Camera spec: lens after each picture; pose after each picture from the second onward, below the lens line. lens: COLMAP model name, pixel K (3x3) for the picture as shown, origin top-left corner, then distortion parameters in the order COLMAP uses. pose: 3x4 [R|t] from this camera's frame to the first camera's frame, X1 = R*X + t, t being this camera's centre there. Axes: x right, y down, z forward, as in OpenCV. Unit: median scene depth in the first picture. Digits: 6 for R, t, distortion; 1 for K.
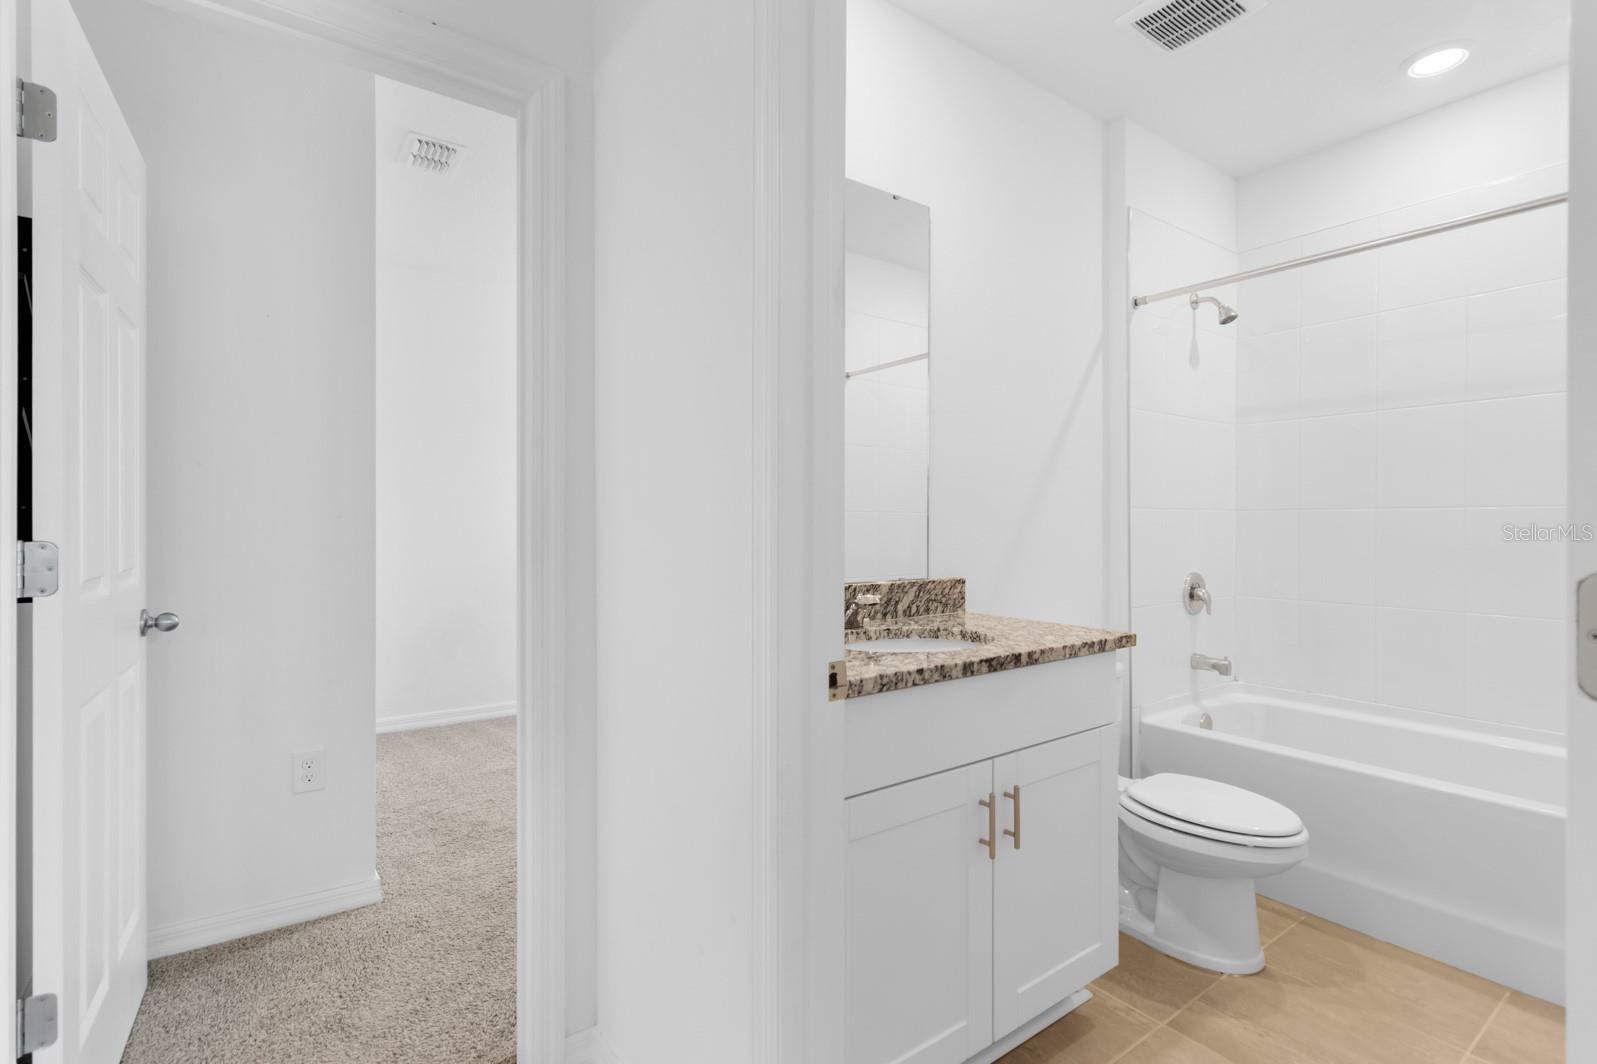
lens RADIAL K [[753.8, 0, 804.1], [0, 753.8, 526.8], [0, 0, 1]] dist [0.000527, 0.001581]
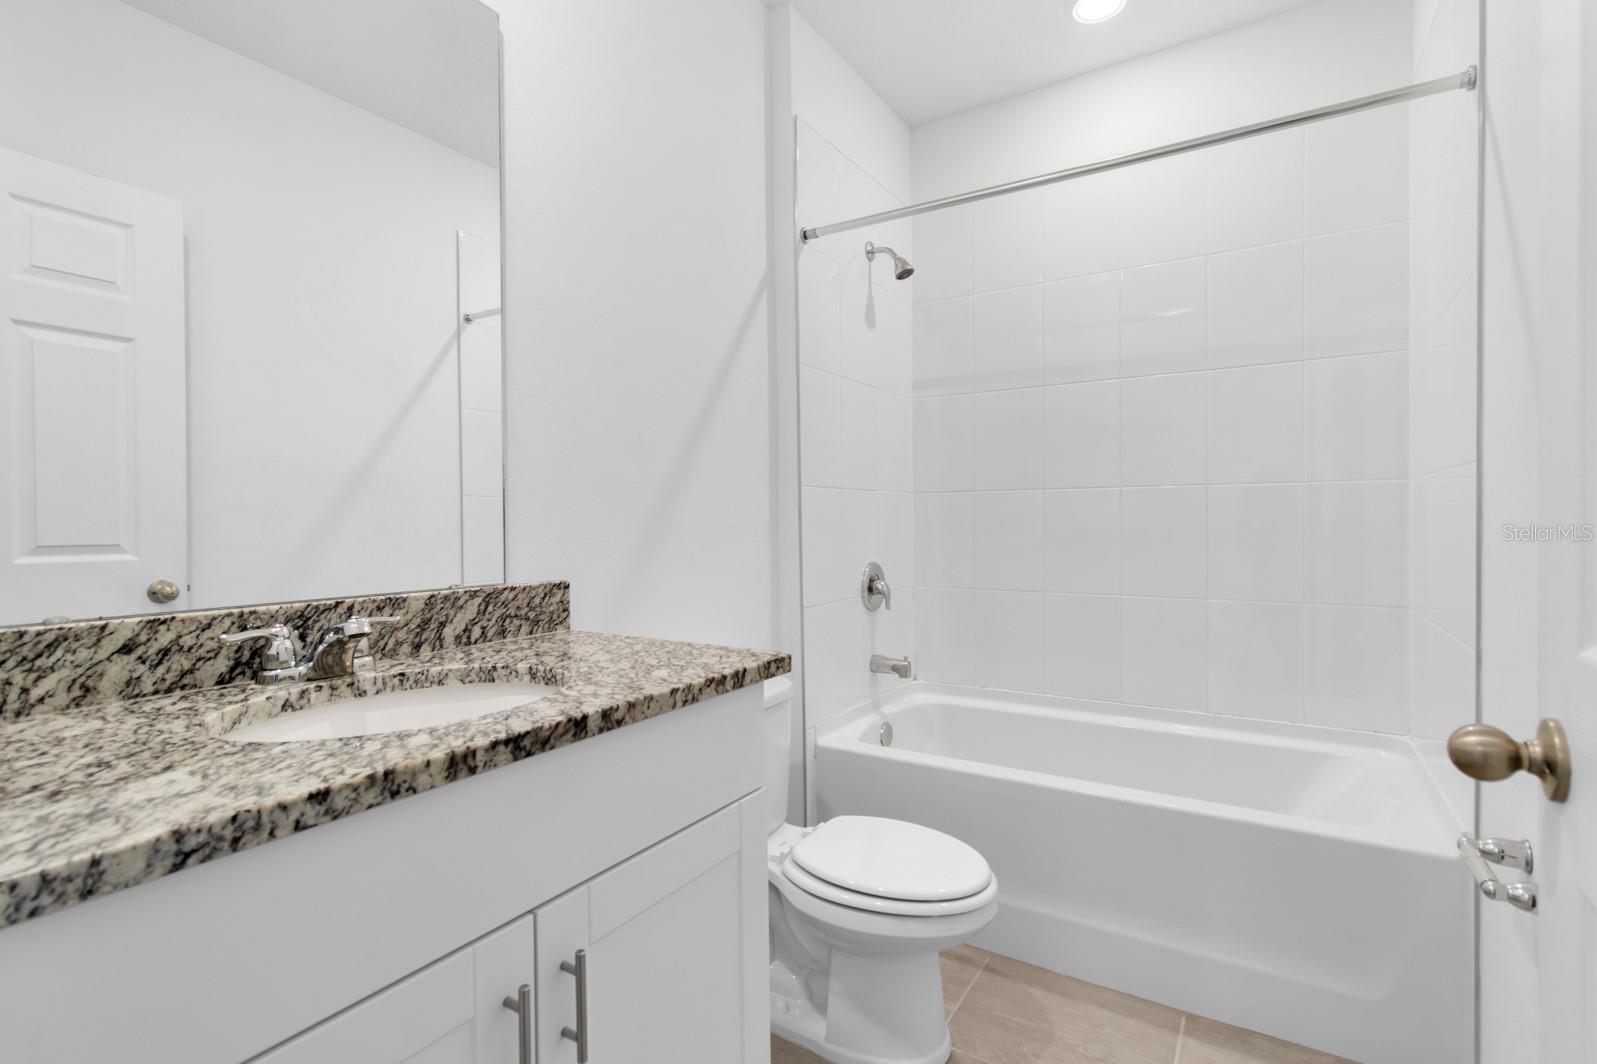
lens RADIAL K [[753.8, 0, 799.5], [0, 753.8, 530.0], [0, 0, 1]] dist [0.000527, 0.001581]
pose [[0.931856, -0.013026, 0.362596, 0.171827], [0.010047, 0.999899, 0.010100, 0.018363], [-0.362690, -0.005769, 0.931892, 0.305267]]
